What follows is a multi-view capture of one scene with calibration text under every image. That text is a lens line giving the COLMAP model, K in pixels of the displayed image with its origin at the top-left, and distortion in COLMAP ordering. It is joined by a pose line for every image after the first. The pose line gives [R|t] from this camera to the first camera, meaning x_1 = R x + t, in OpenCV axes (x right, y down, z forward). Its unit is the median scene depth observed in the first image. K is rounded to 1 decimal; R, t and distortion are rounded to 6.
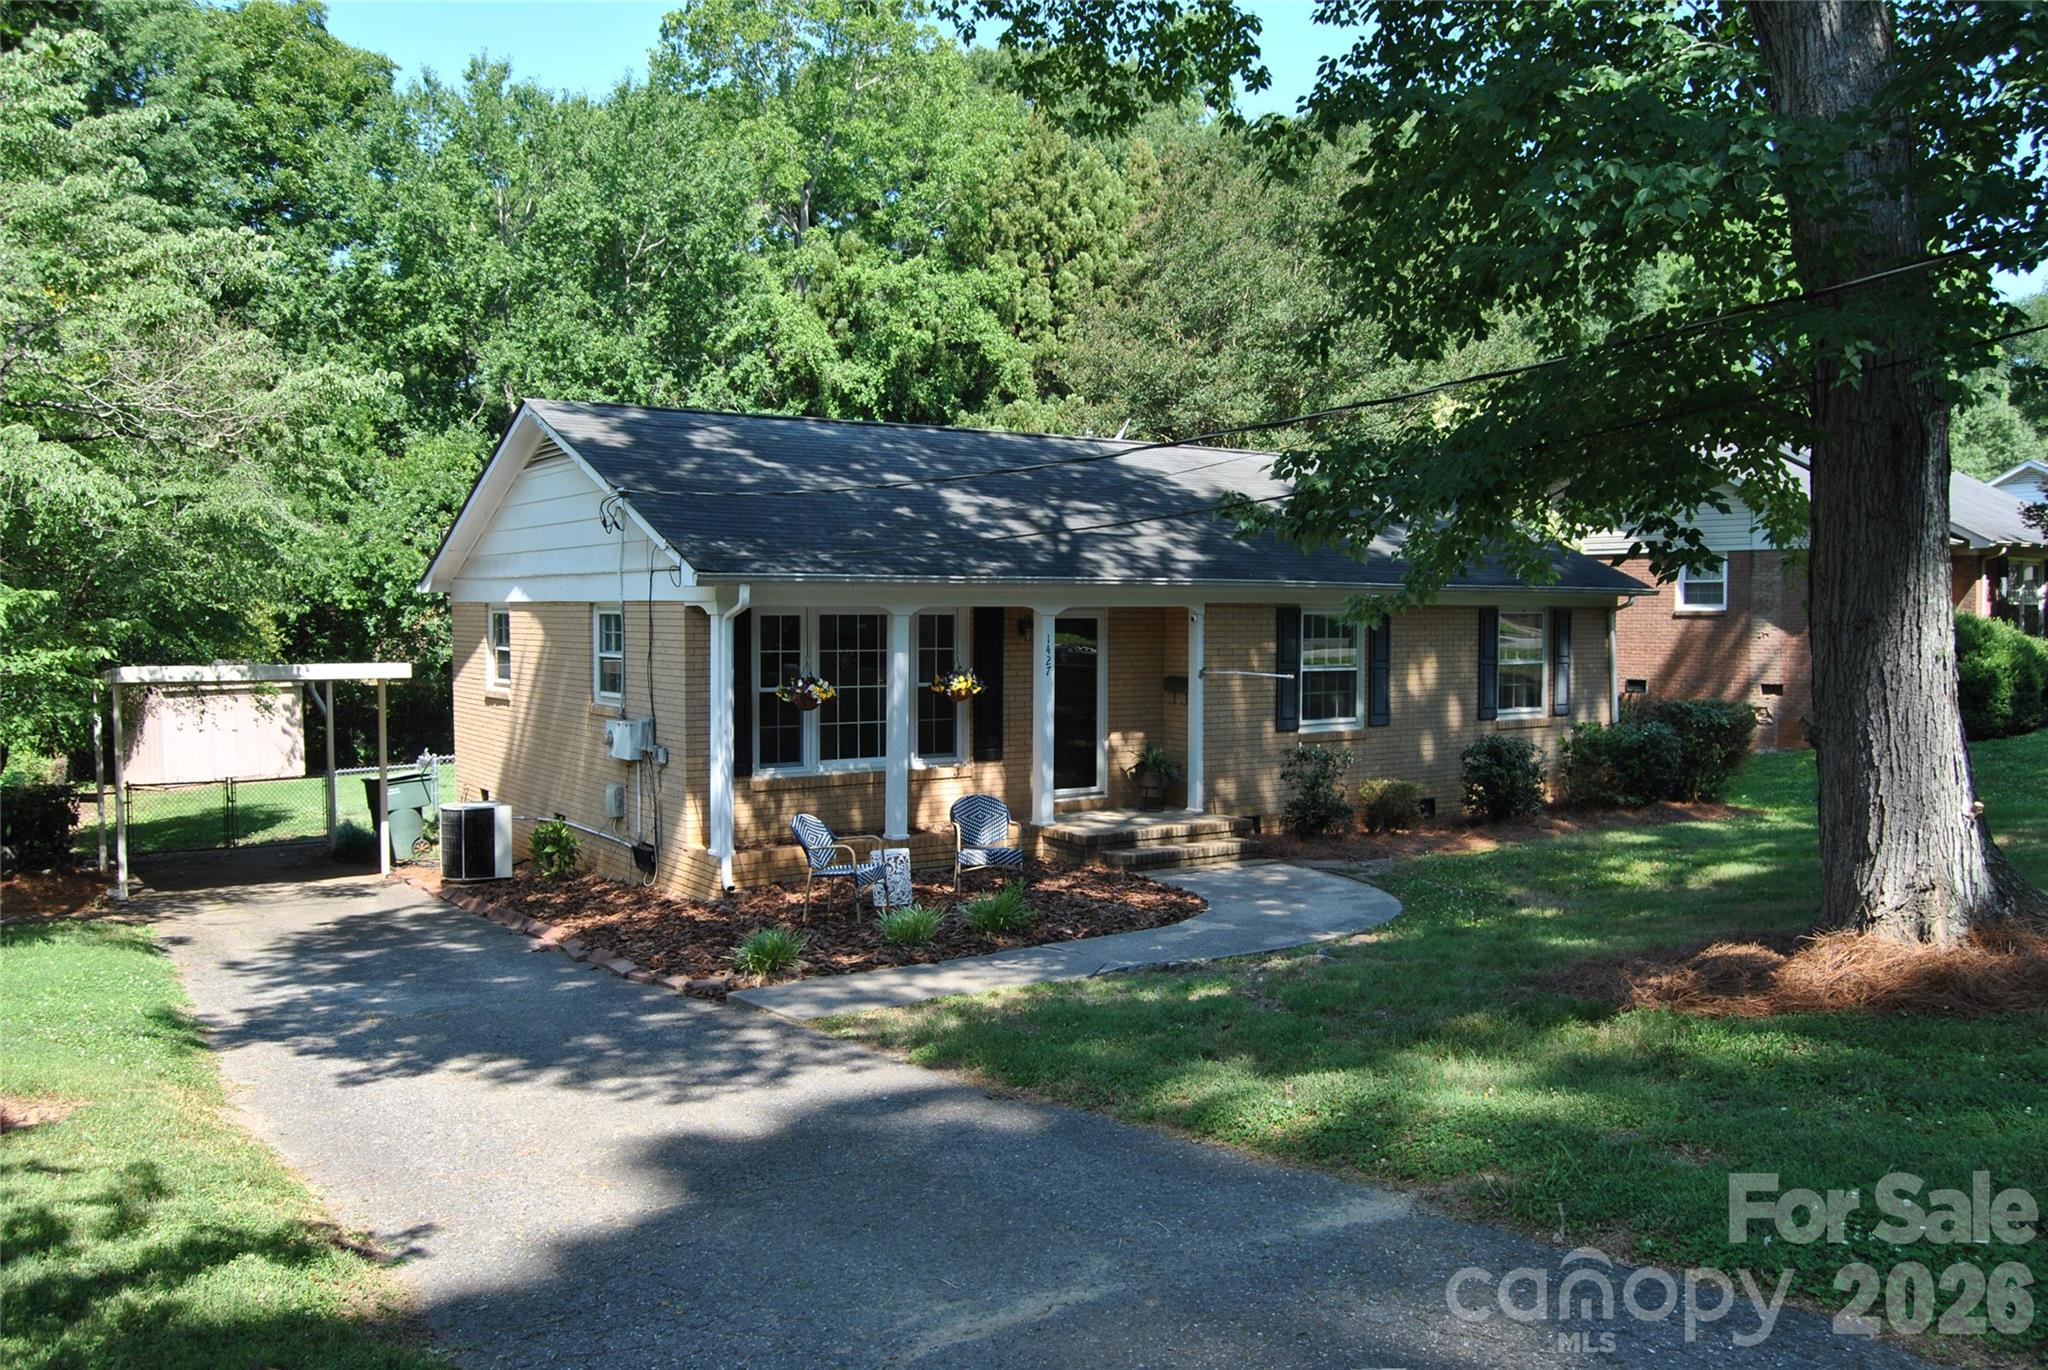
lens RADIAL K [[1613.4, 0, 1033.5], [0, 1613.4, 691.9], [0, 0, 1]] dist [-0.085481, 0.023957]
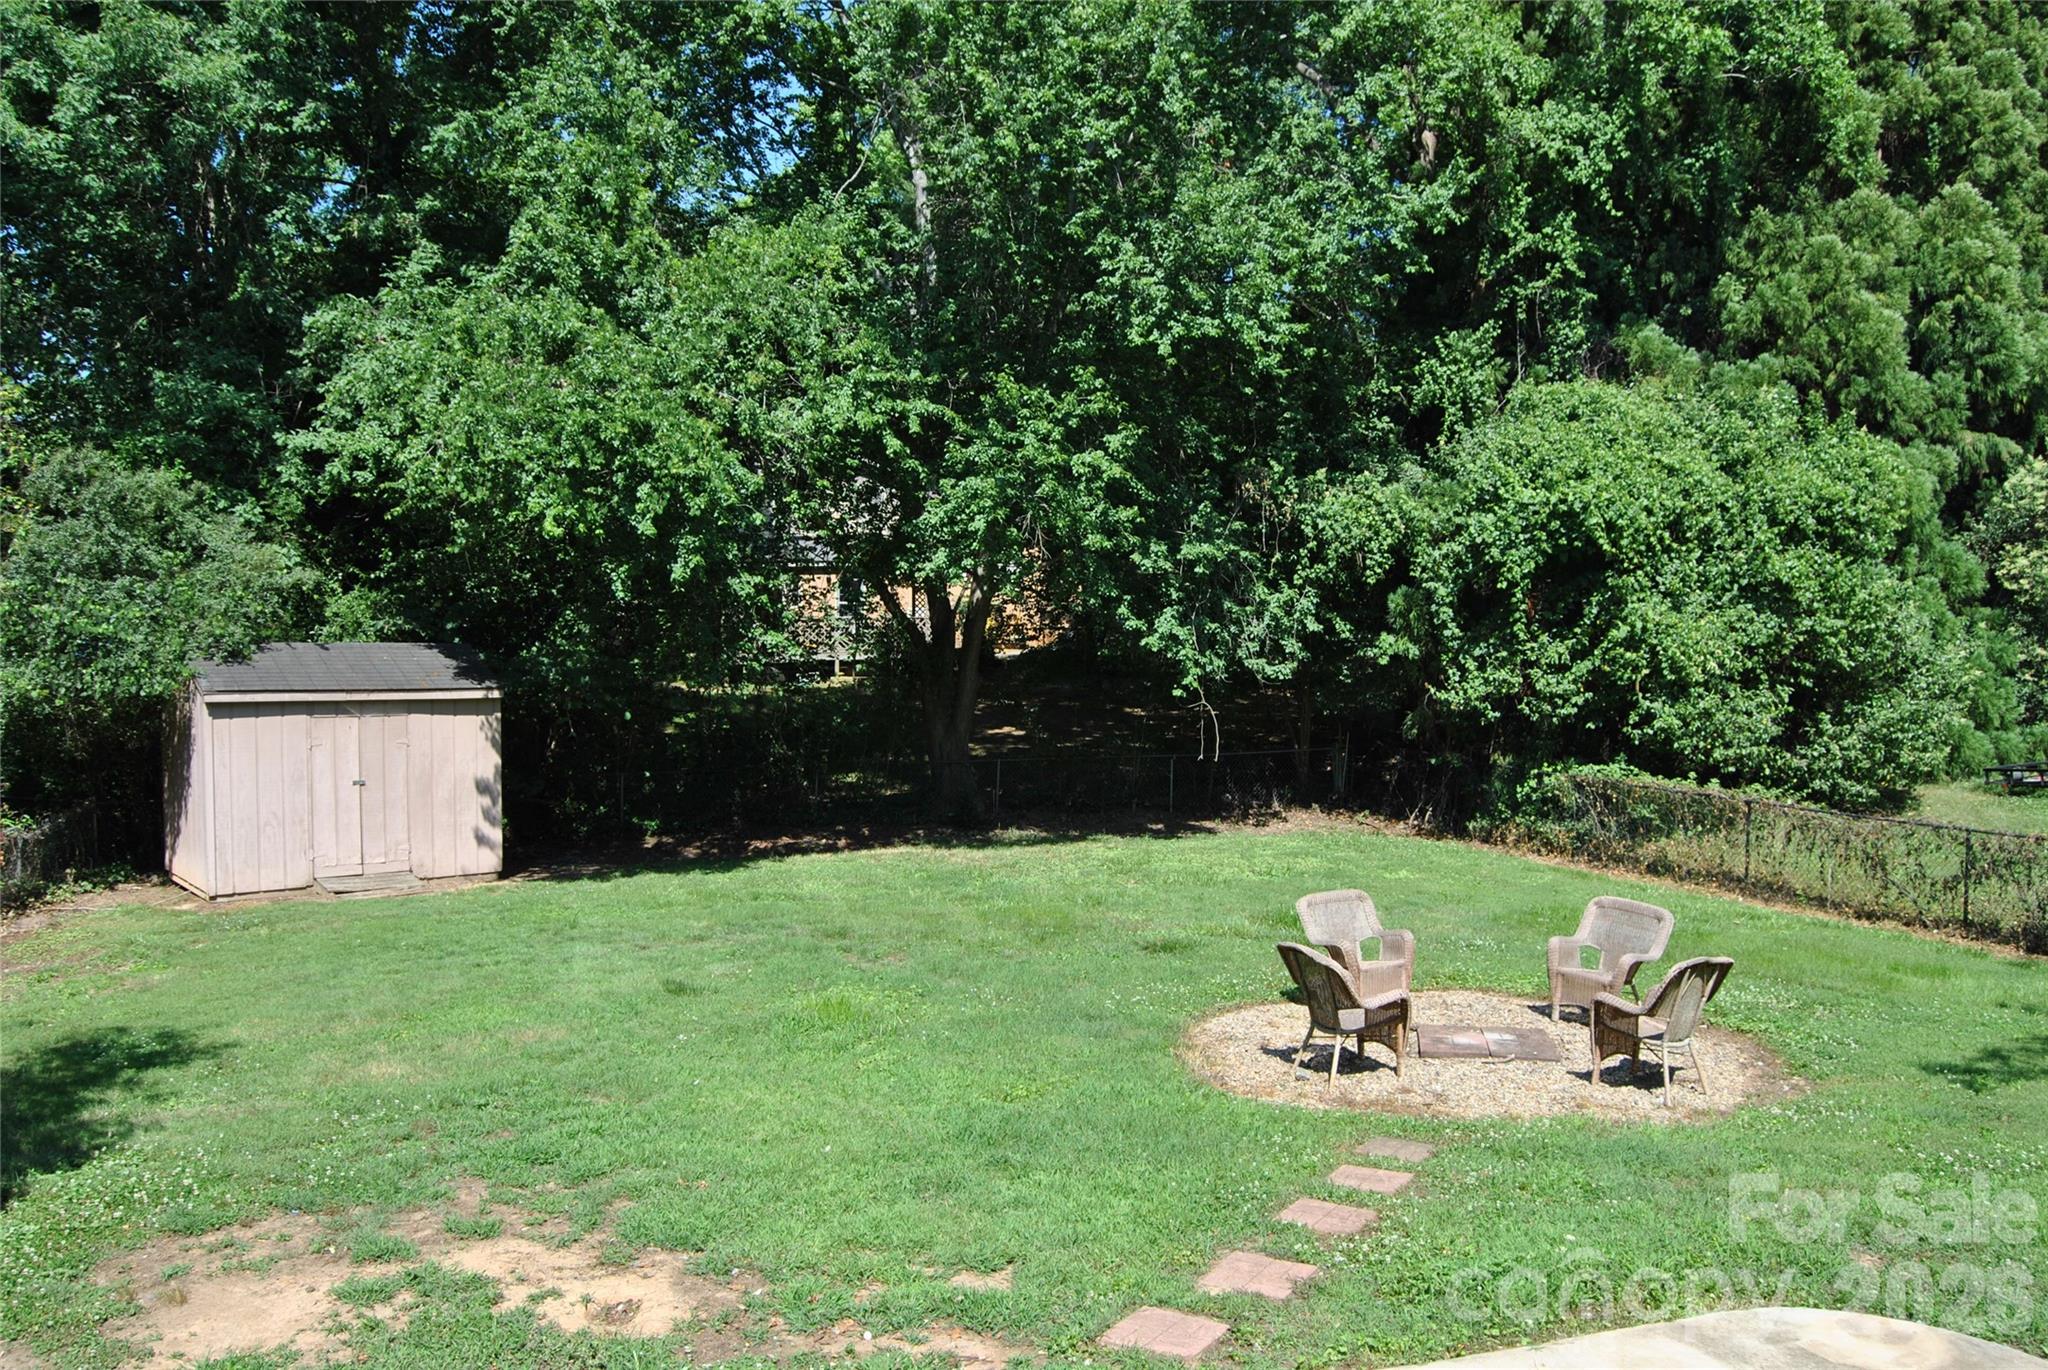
lens RADIAL K [[1613.4, 0, 1024.5], [0, 1613.4, 679.5], [0, 0, 1]] dist [-0.085481, 0.023957]
pose [[0.964415, 0.024424, -0.263262, -0.163845], [-0.031718, 0.999221, -0.023491, -0.003718], [0.262484, 0.031005, 0.964438, 0.548736]]
